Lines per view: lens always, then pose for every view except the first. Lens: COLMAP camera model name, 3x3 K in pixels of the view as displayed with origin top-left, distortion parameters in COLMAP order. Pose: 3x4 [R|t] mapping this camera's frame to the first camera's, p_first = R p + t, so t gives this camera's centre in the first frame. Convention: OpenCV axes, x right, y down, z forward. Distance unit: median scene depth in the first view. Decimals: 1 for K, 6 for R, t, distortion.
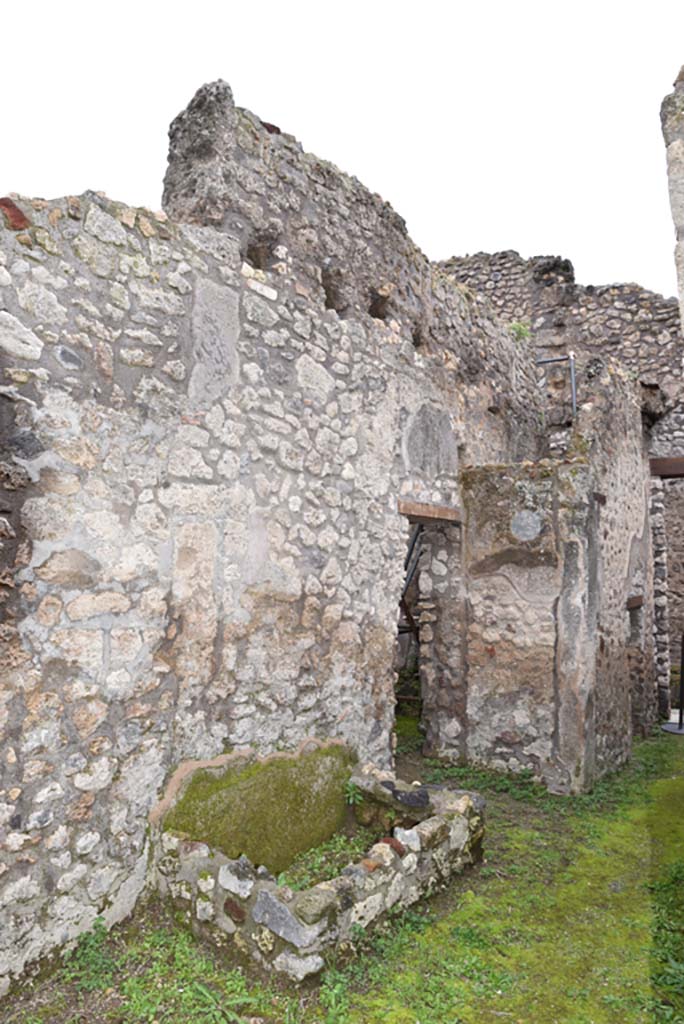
lens RADIAL K [[695.3, 0, 333.4], [0, 695.3, 506.1], [0, 0, 1]] dist [-0.134084, 0.090972]
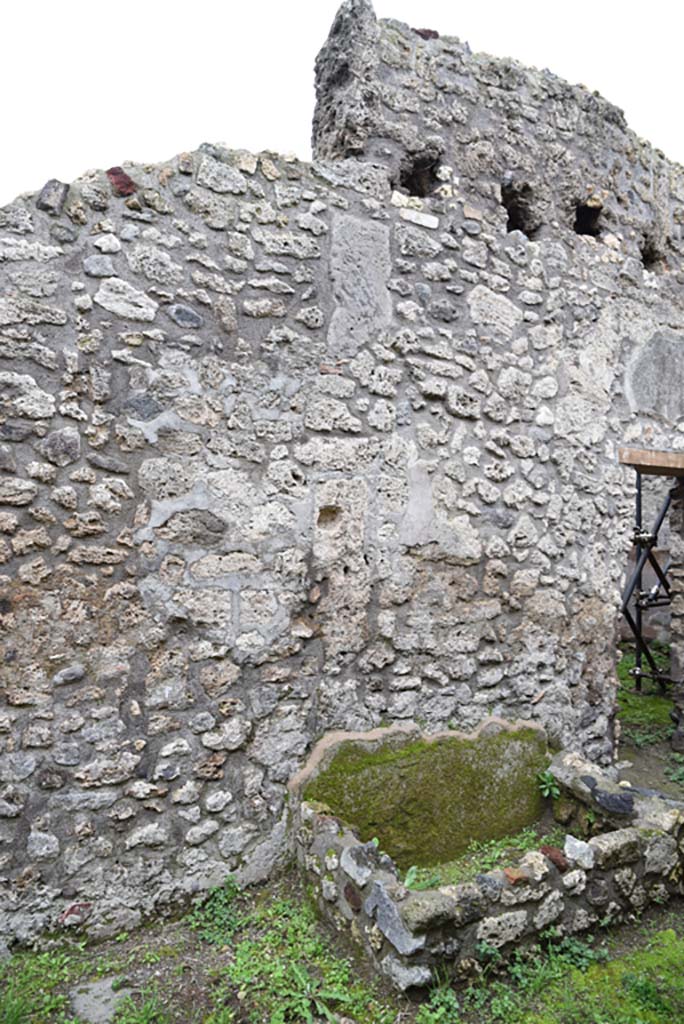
lens RADIAL K [[695.3, 0, 335.5], [0, 695.3, 506.4], [0, 0, 1]] dist [-0.134084, 0.090972]
pose [[0.905084, -0.015685, -0.424944, 0.178716], [0.037842, 0.998325, 0.043752, 0.018340], [0.423547, -0.055680, 0.904161, 0.137937]]
